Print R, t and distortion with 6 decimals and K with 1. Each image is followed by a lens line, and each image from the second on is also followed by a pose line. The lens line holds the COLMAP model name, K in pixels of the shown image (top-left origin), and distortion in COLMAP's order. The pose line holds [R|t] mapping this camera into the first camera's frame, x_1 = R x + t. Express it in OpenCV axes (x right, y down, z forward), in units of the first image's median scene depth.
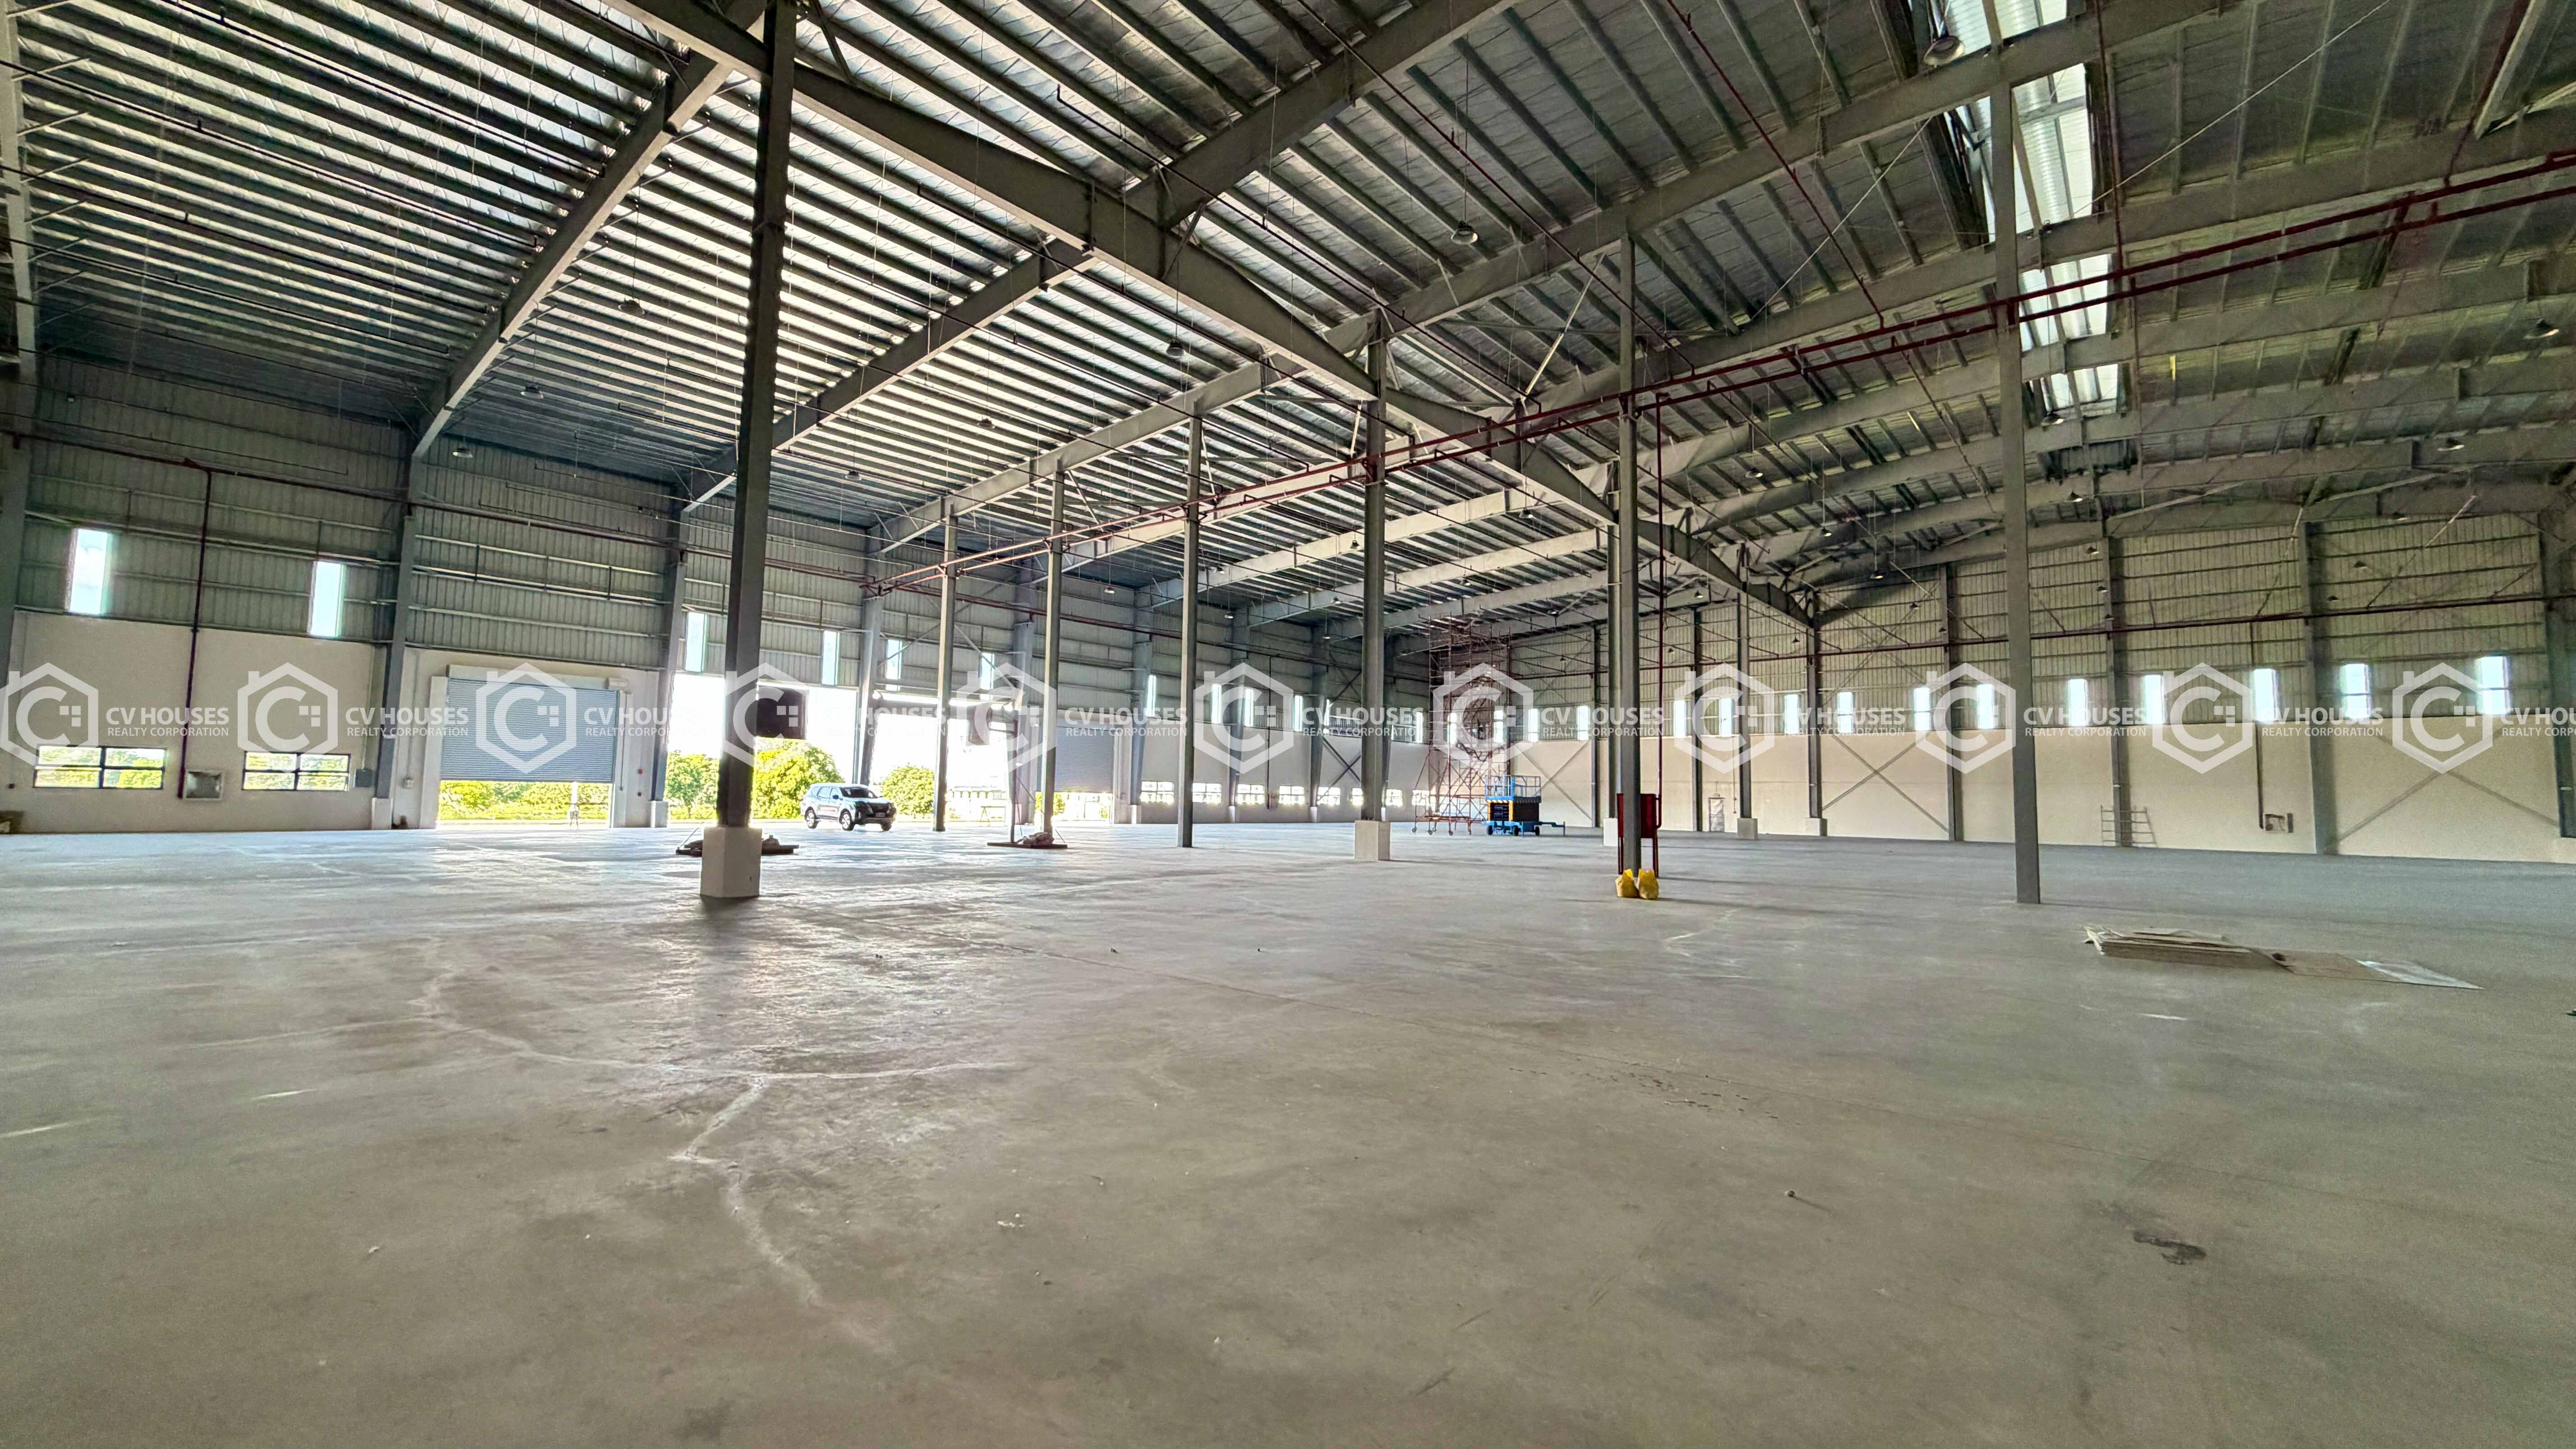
lens RADIAL K [[1027.4, 0, 1271.7], [0, 1027.4, 724.5], [0, 0, 1]] dist [-0.000891, 0.000088]
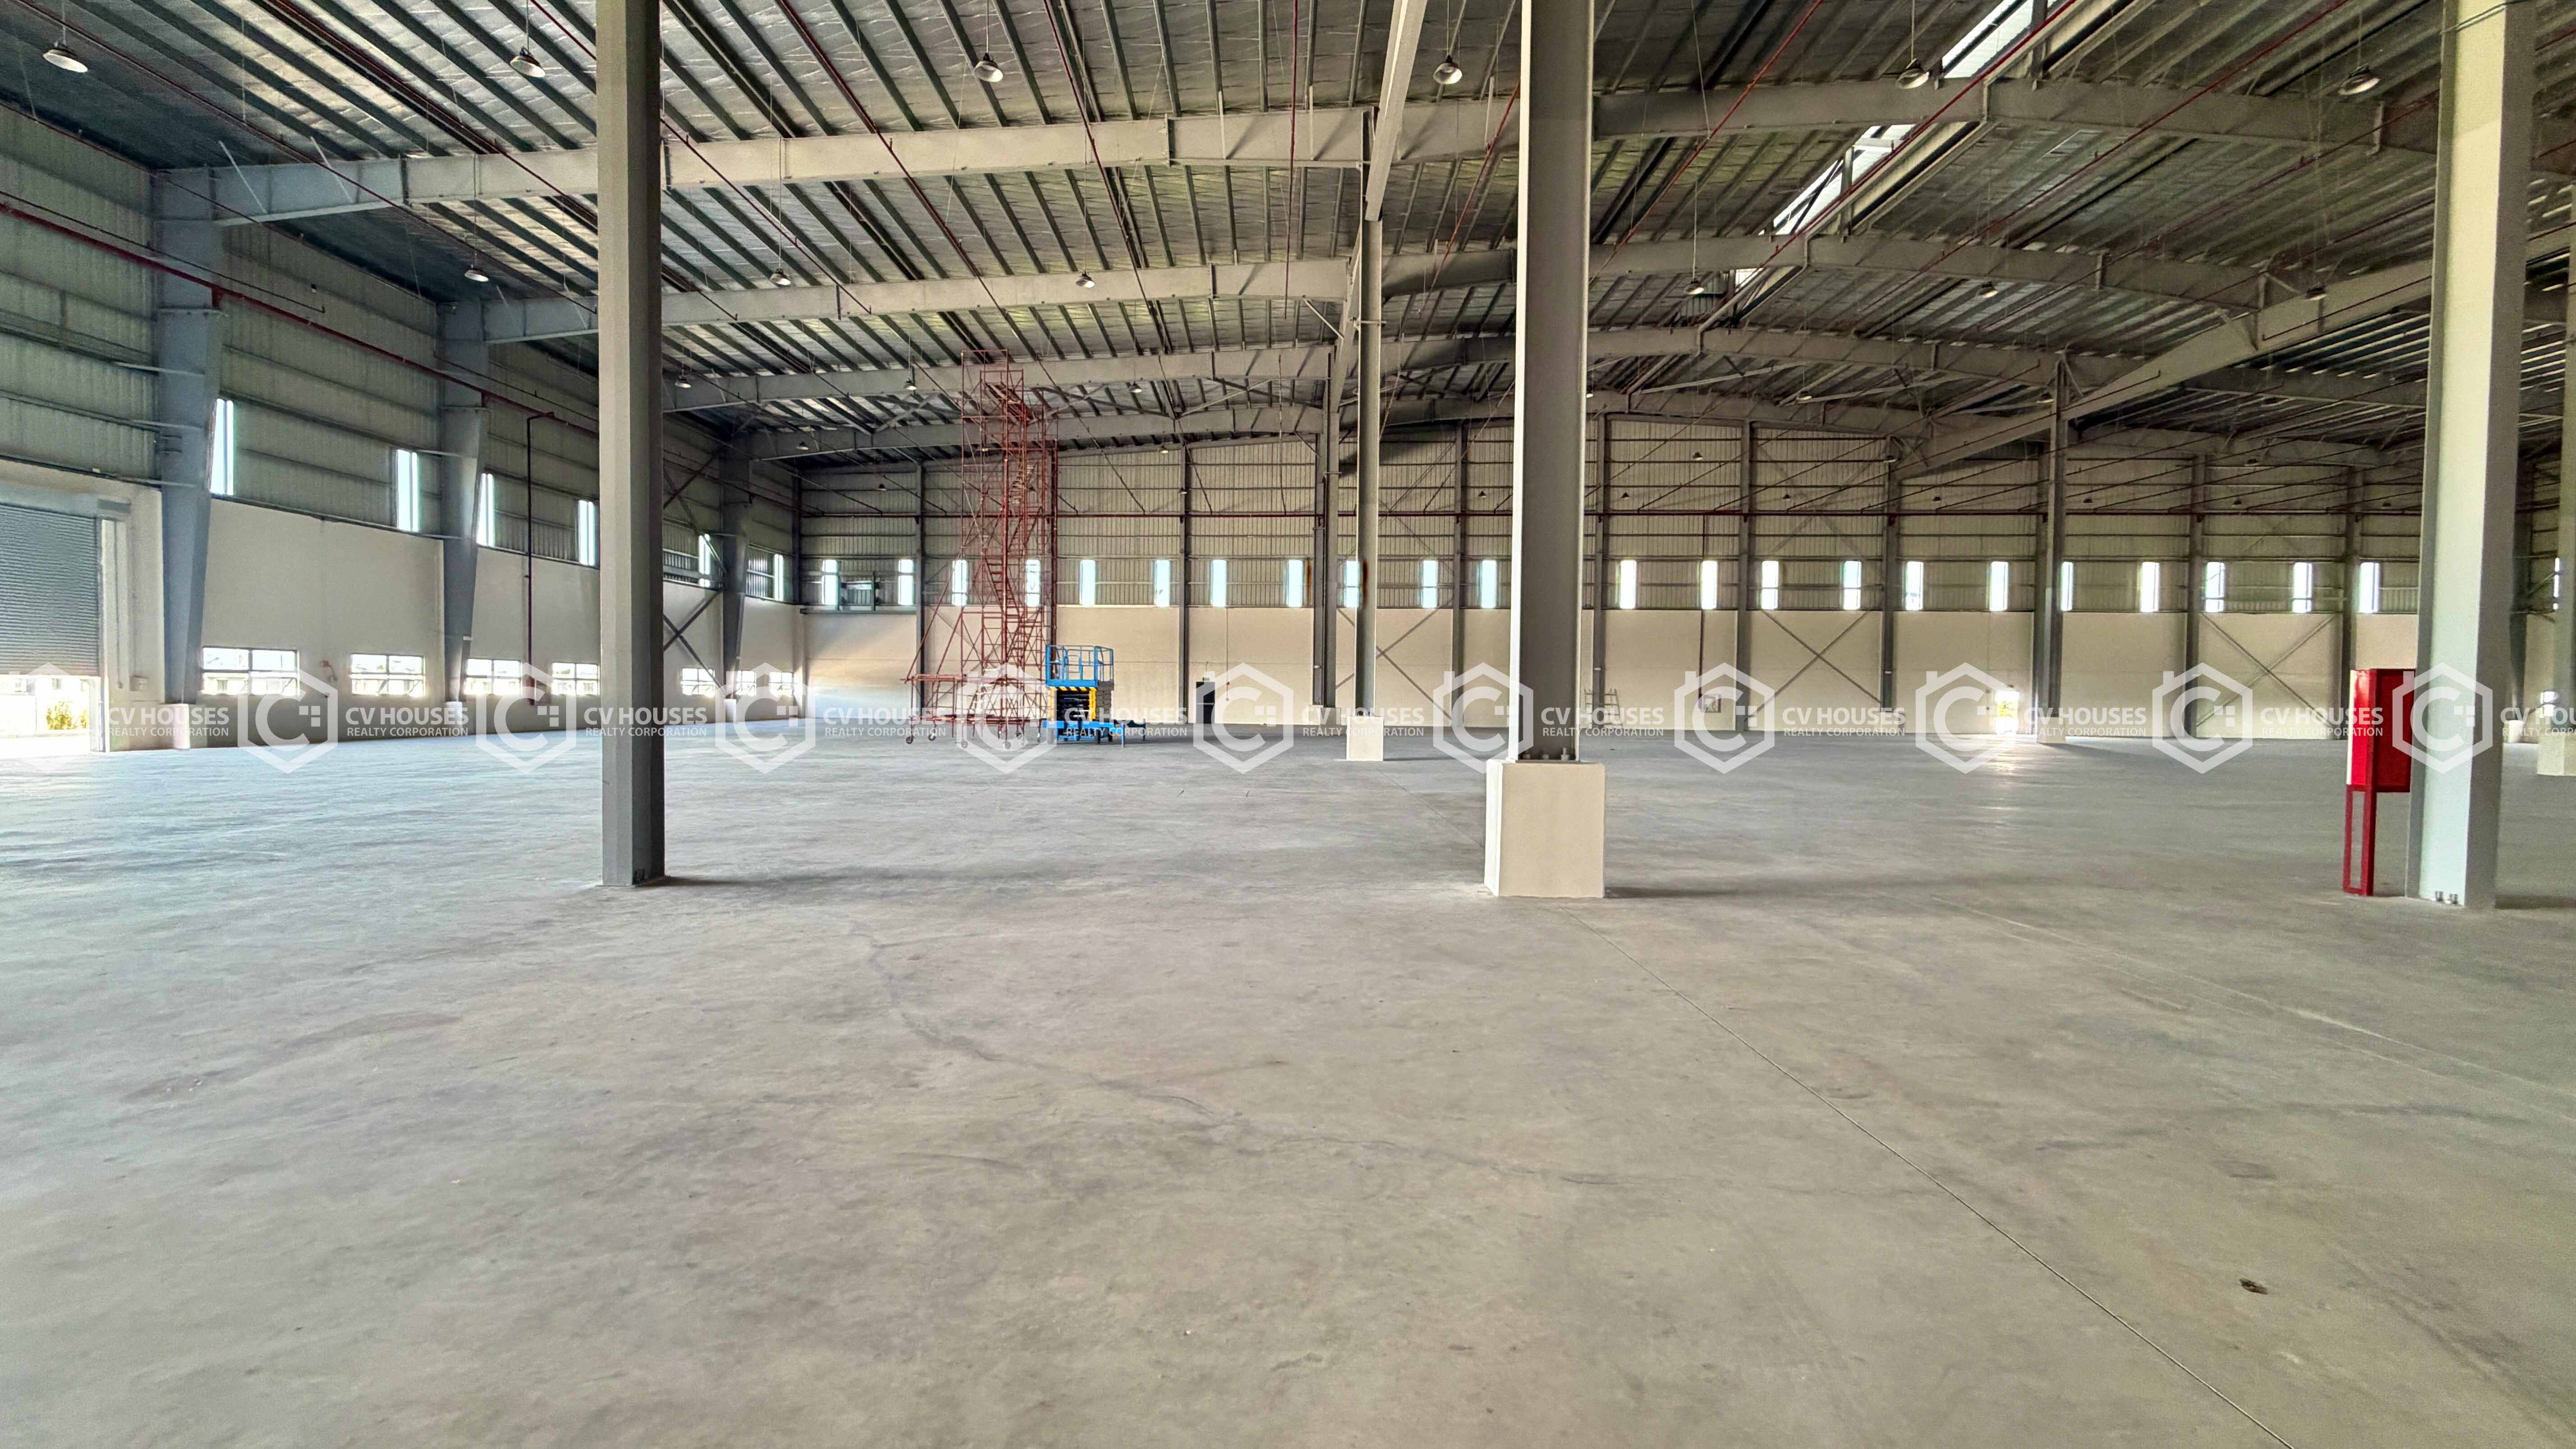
lens RADIAL K [[1027.4, 0, 1275.1], [0, 1027.4, 719.1], [0, 0, 1]] dist [-0.000891, 0.000088]
pose [[0.754968, -0.026958, 0.655207, -0.106911], [-0.043003, 0.994969, 0.090487, 0.041326], [-0.654350, -0.096491, 0.750011, 0.592172]]
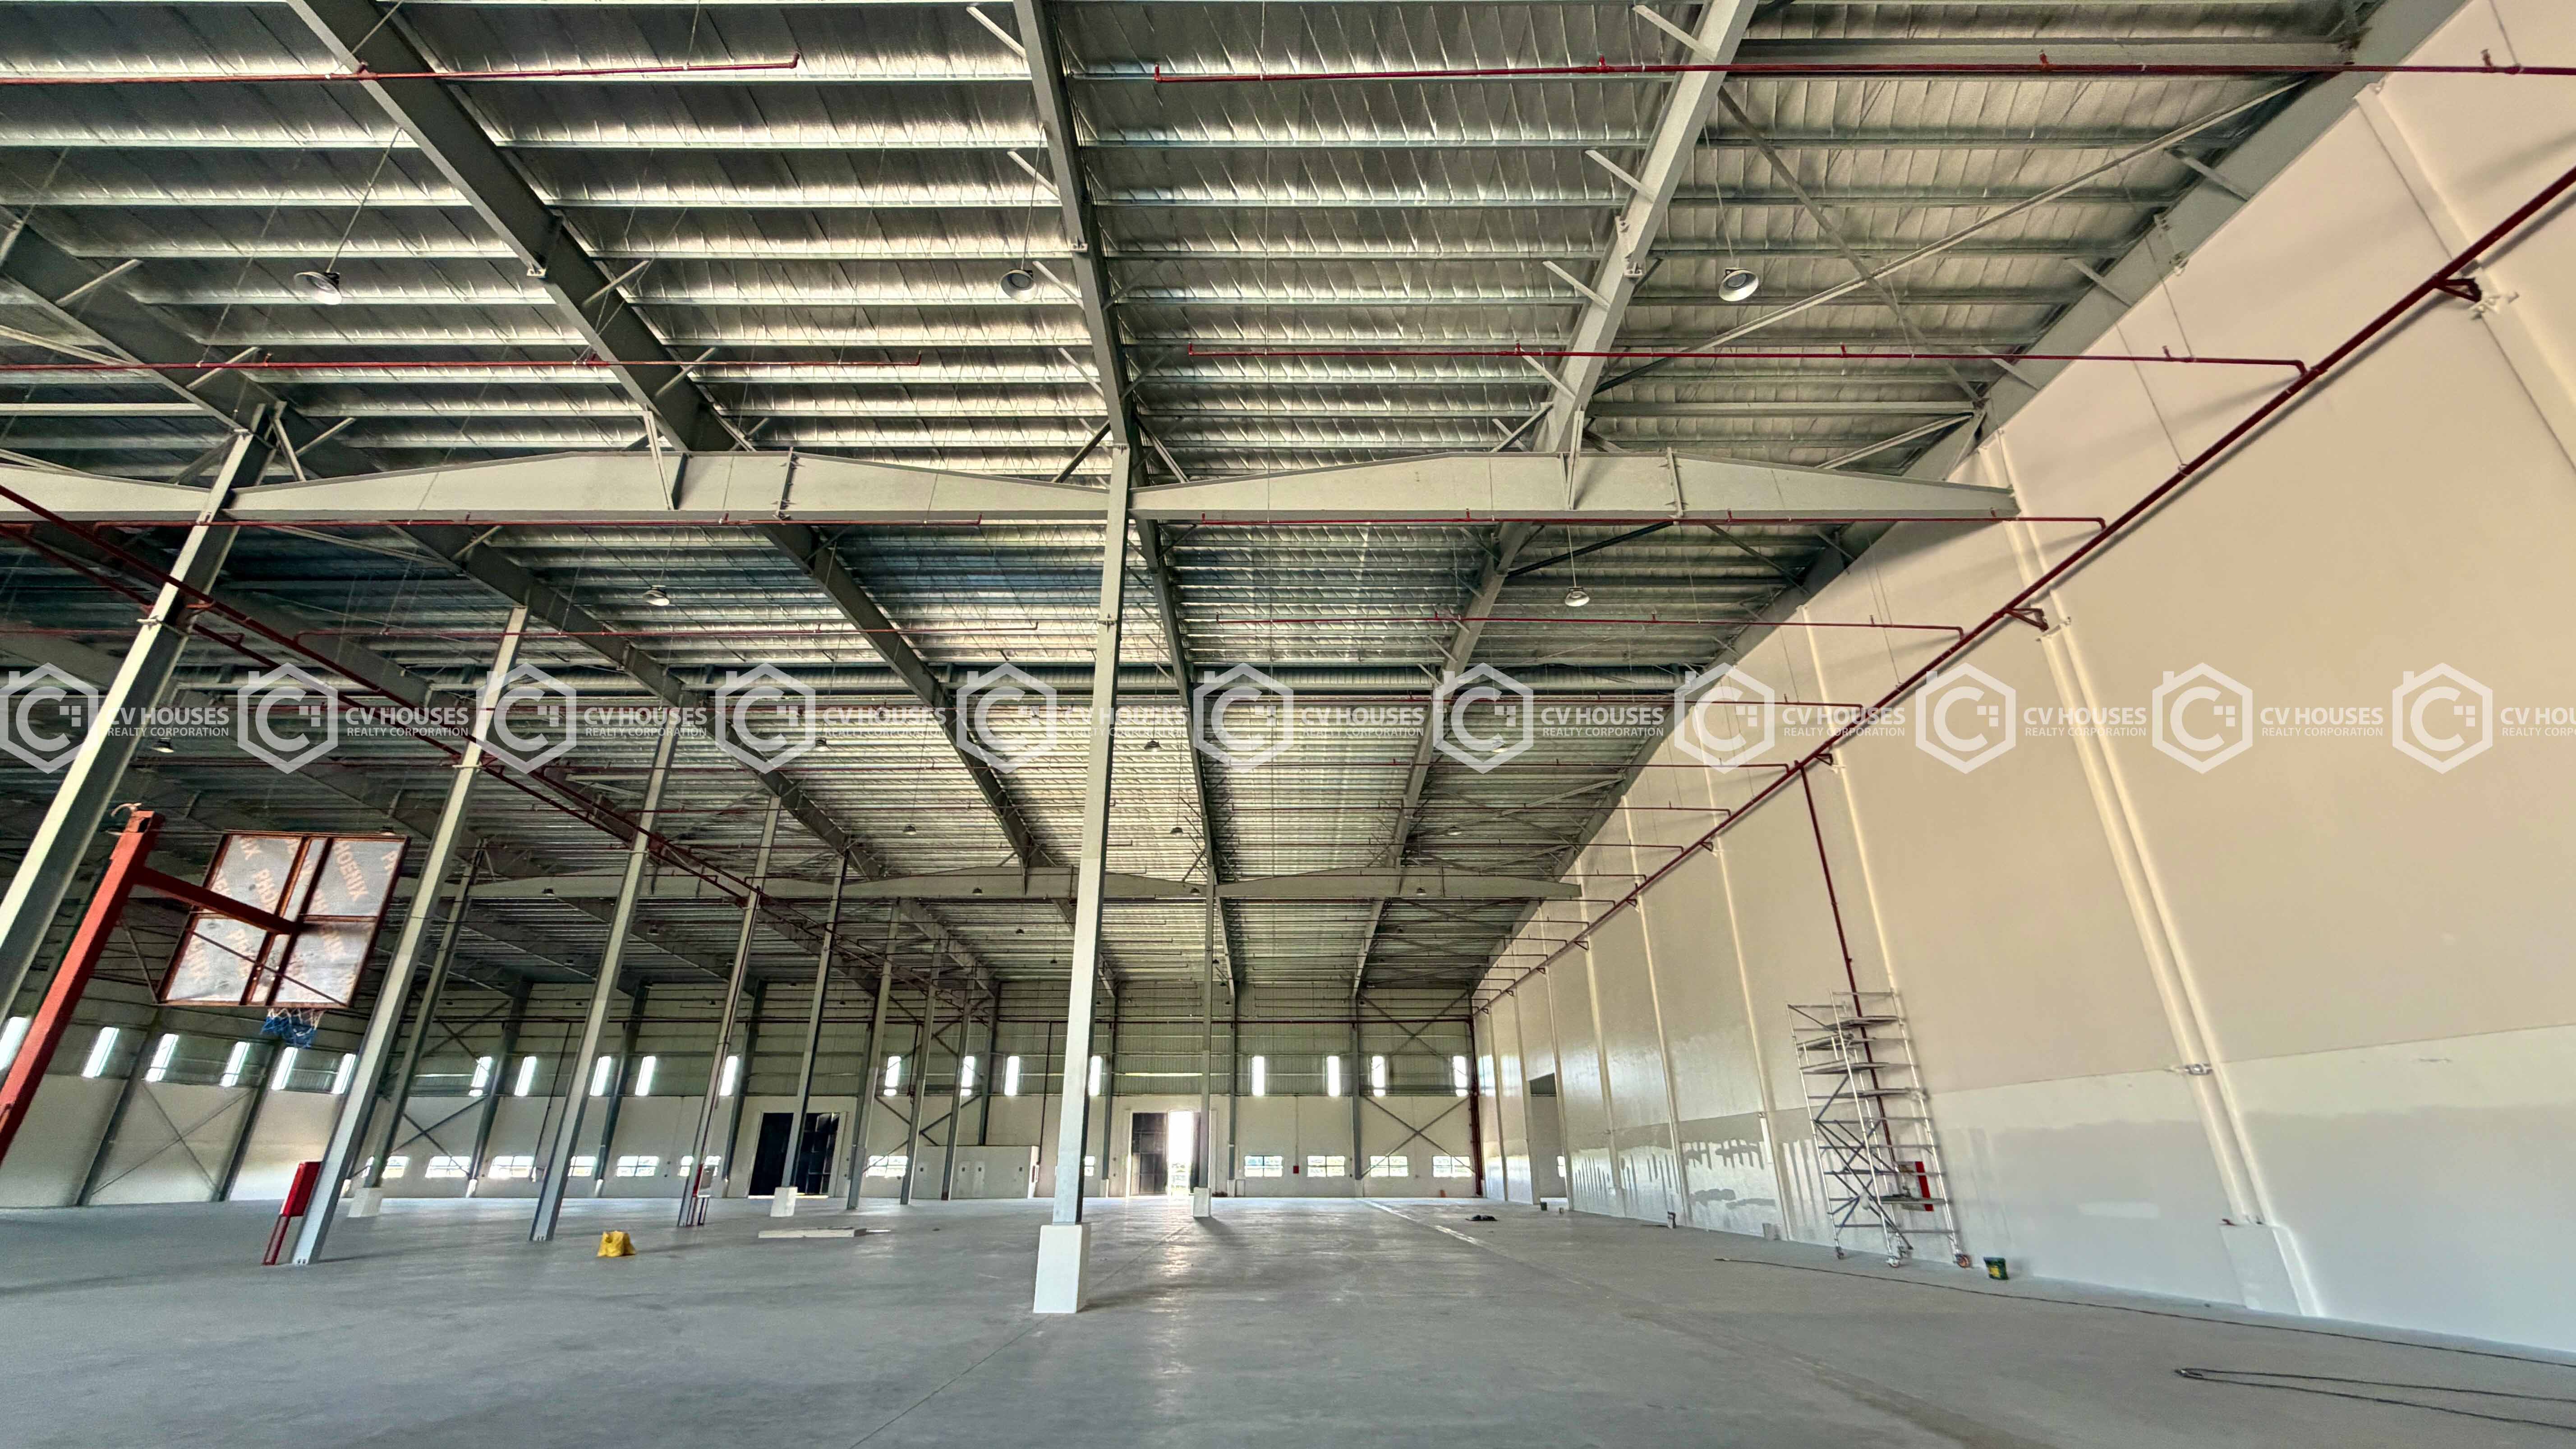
lens RADIAL K [[1027.4, 0, 1279.7], [0, 1027.4, 718.5], [0, 0, 1]] dist [-0.000891, 0.000088]
pose [[-0.656891, 0.282507, 0.699060, -0.564817], [-0.065399, 0.902310, -0.426099, 0.026404], [-0.751144, -0.325618, -0.574243, 0.605412]]
